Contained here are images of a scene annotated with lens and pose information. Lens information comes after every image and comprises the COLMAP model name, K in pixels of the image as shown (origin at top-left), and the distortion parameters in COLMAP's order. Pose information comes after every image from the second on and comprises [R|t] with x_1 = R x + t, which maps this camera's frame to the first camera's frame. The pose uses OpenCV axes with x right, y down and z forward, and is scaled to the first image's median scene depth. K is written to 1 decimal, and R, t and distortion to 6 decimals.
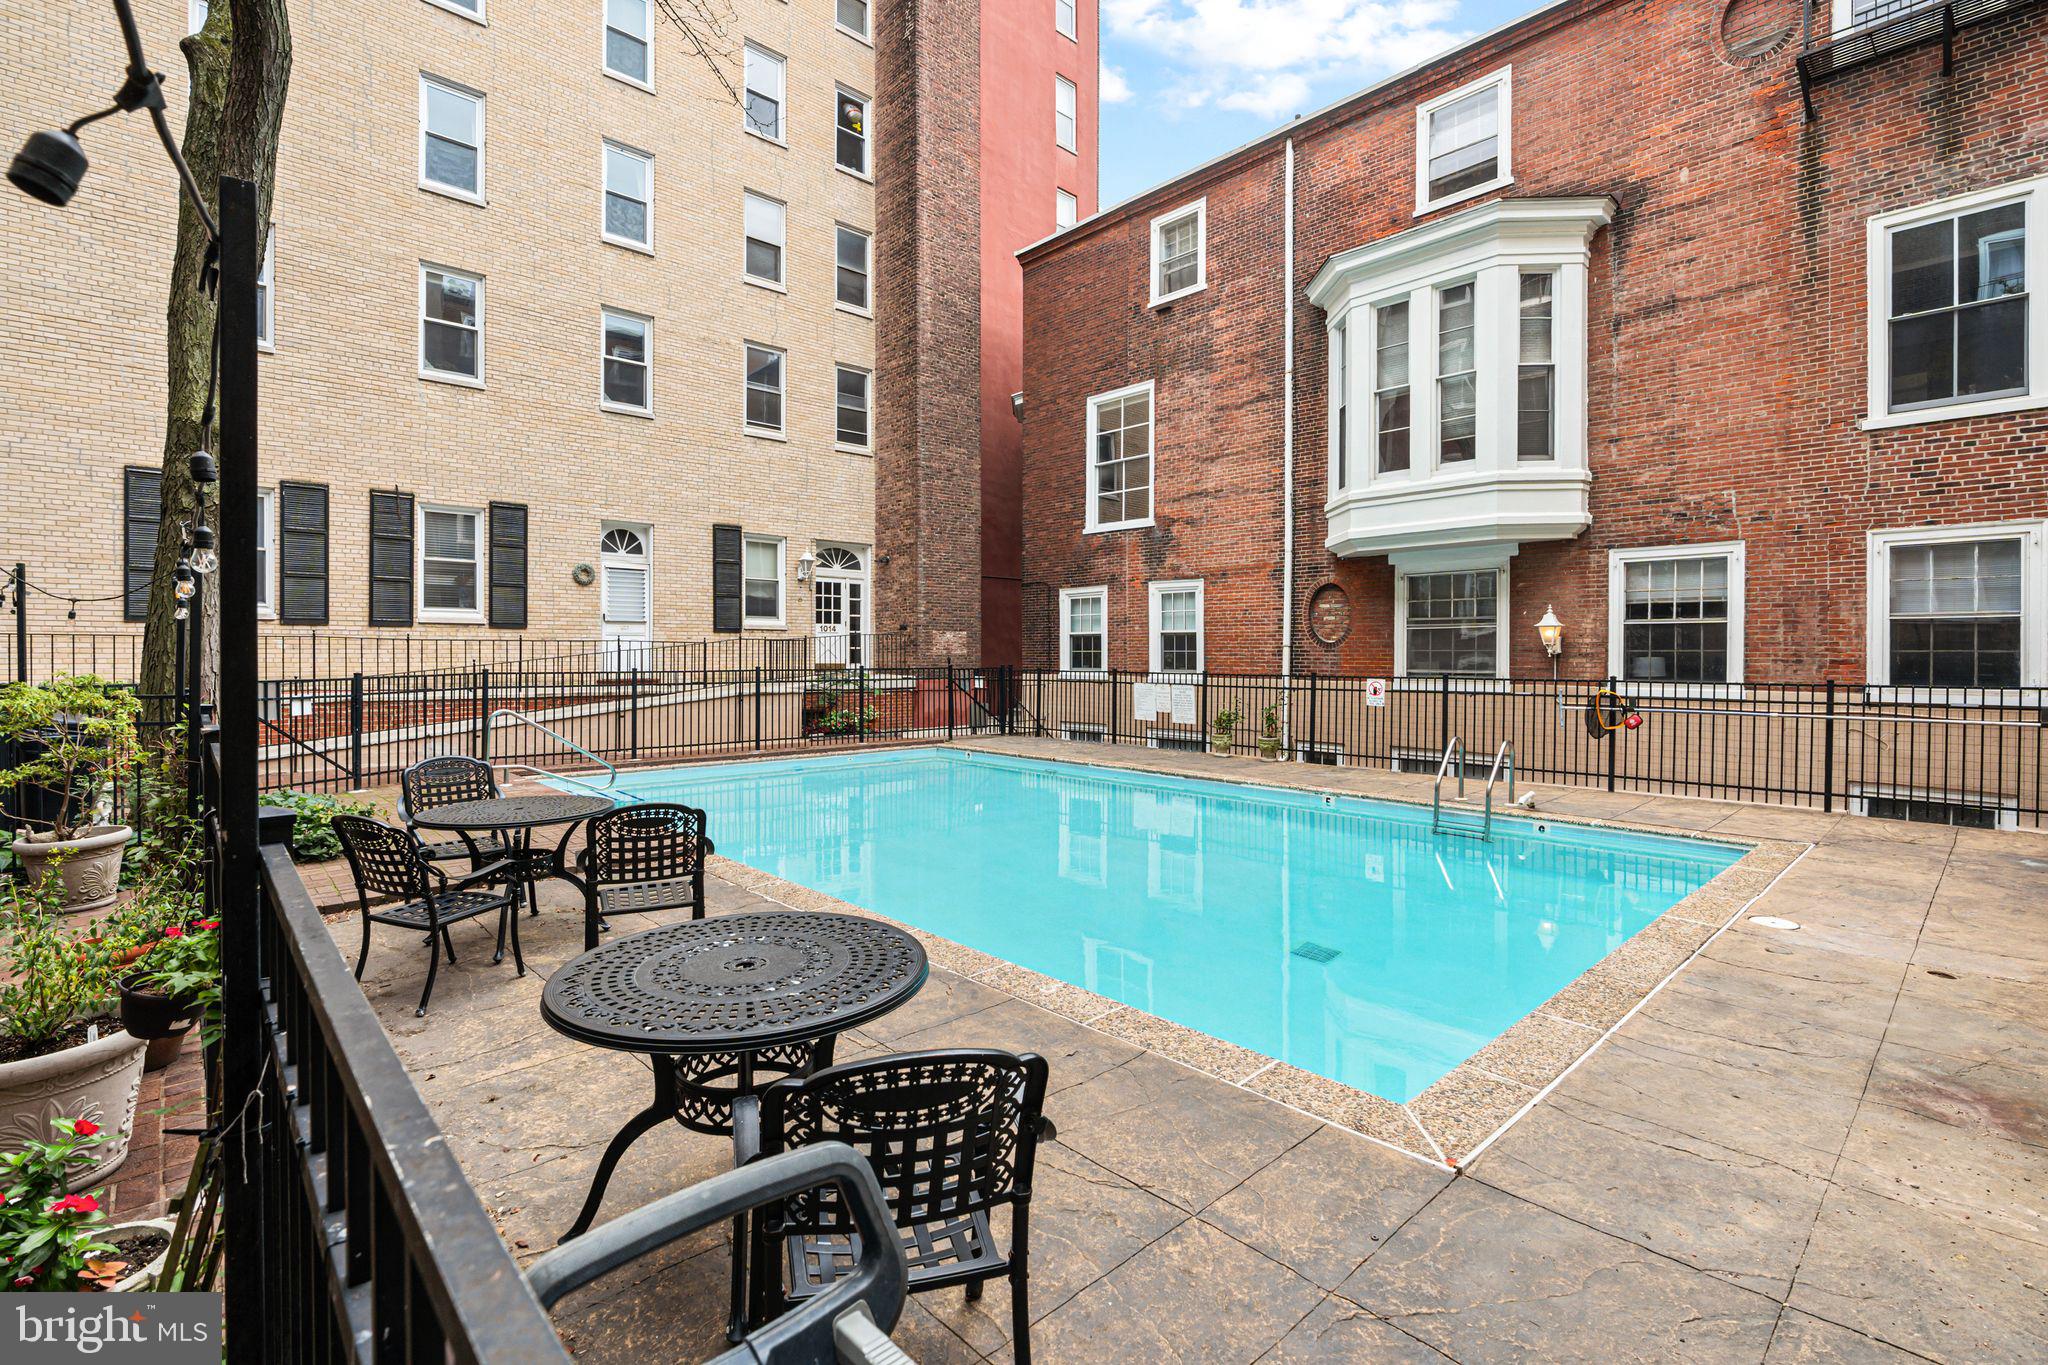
lens RADIAL K [[937.2, 0, 1022.4], [0, 937.2, 656.7], [0, 0, 1]] dist [-0.015470, -0.007144]
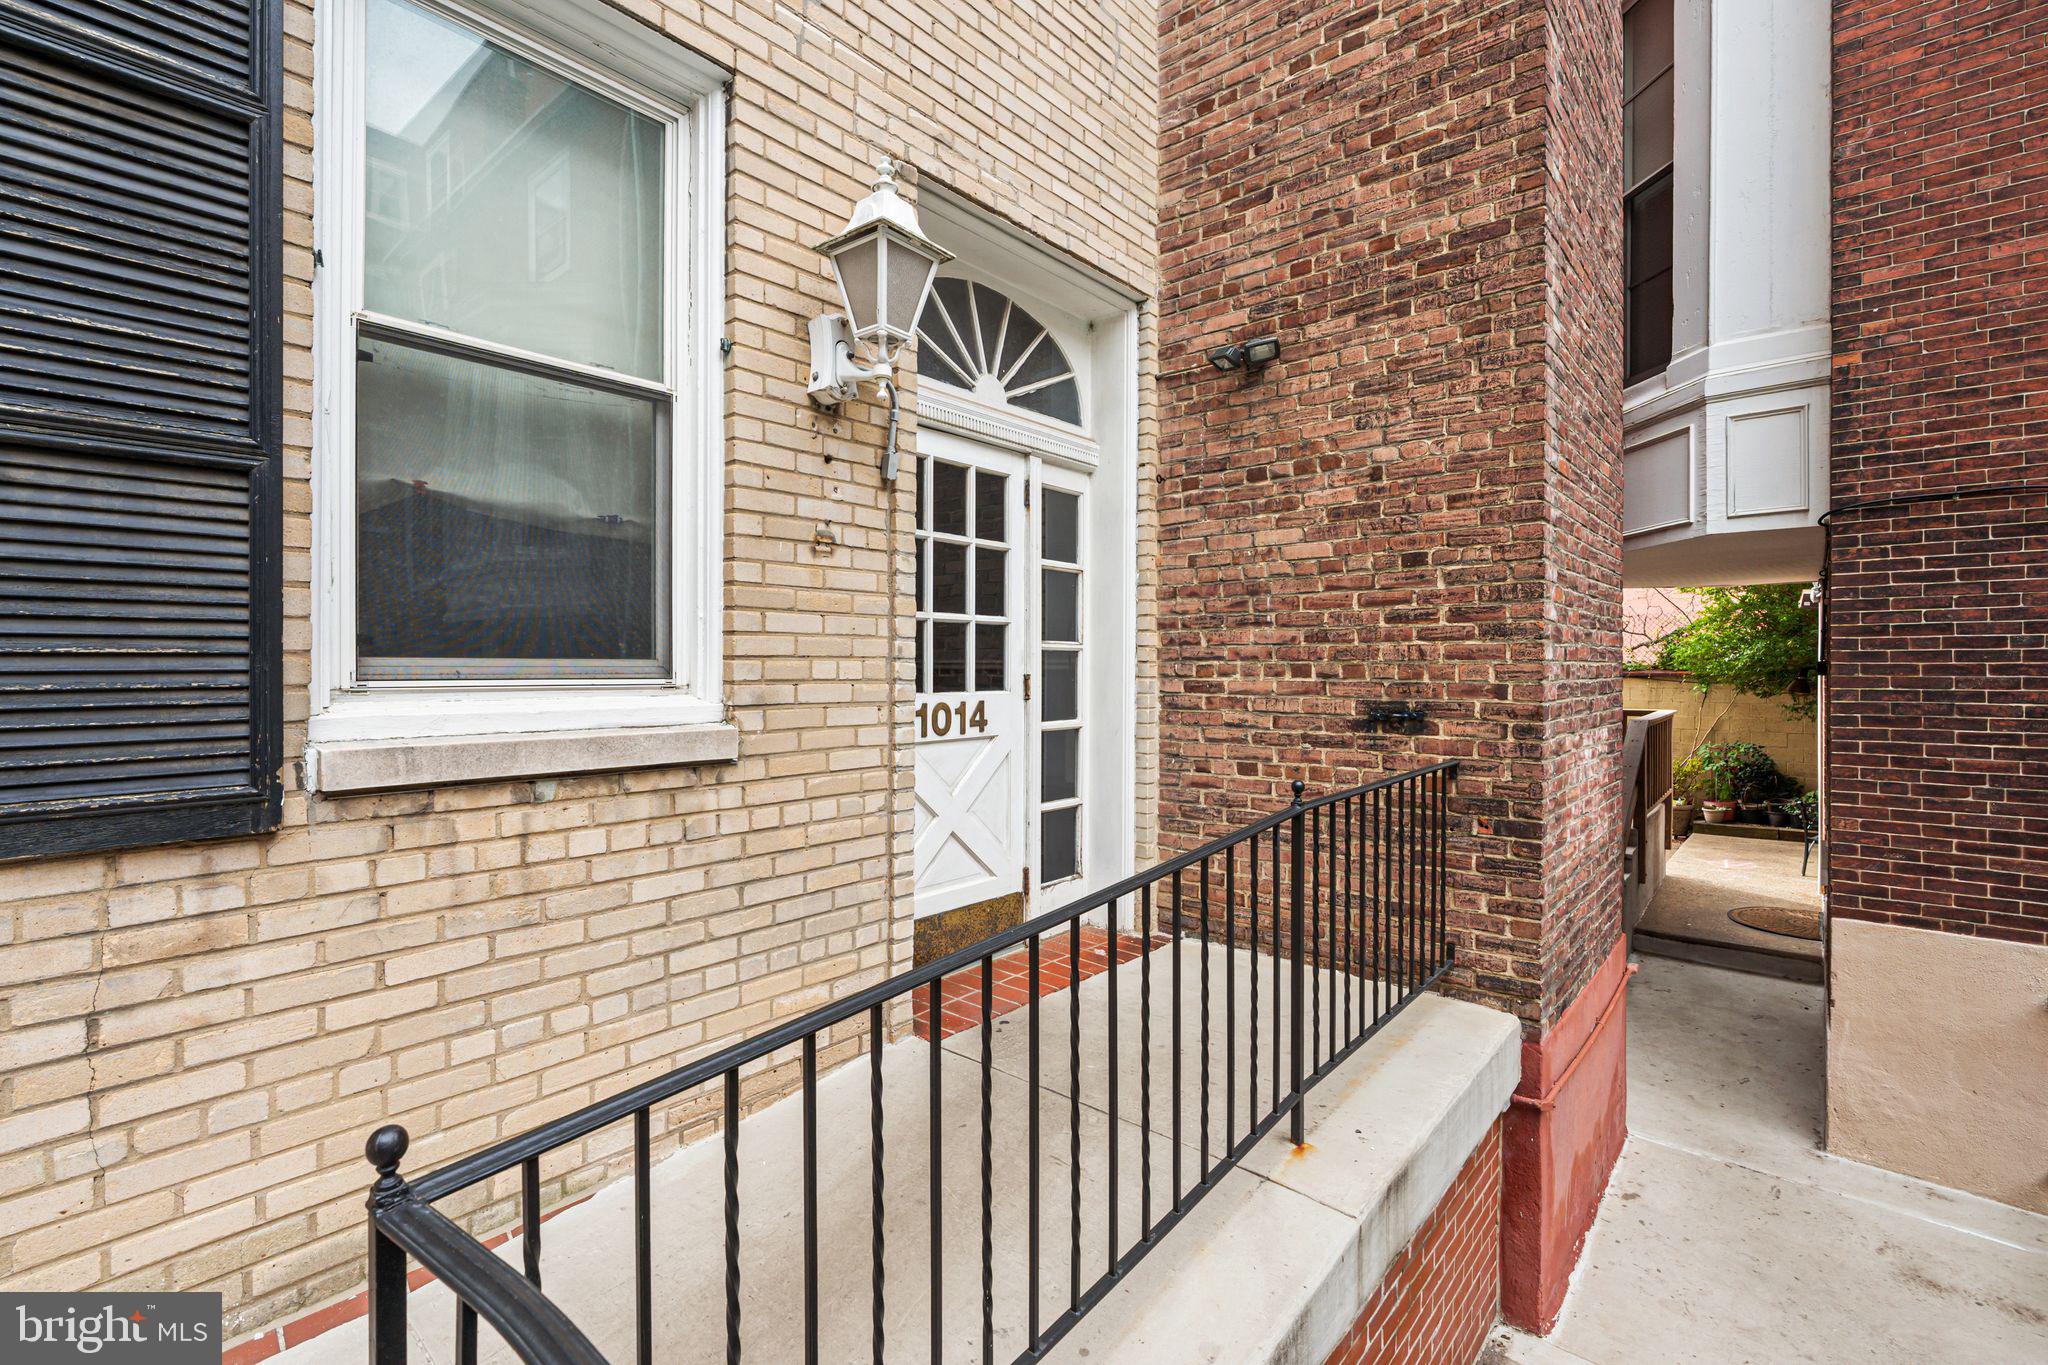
lens RADIAL K [[937.2, 0, 1022.4], [0, 937.2, 656.7], [0, 0, 1]] dist [-0.015470, -0.007144]
pose [[0.995028, -0.001393, 0.099585, -0.210676], [0.002445, 0.999943, -0.010435, -0.039881], [-0.099565, 0.010626, 0.994974, 0.812442]]
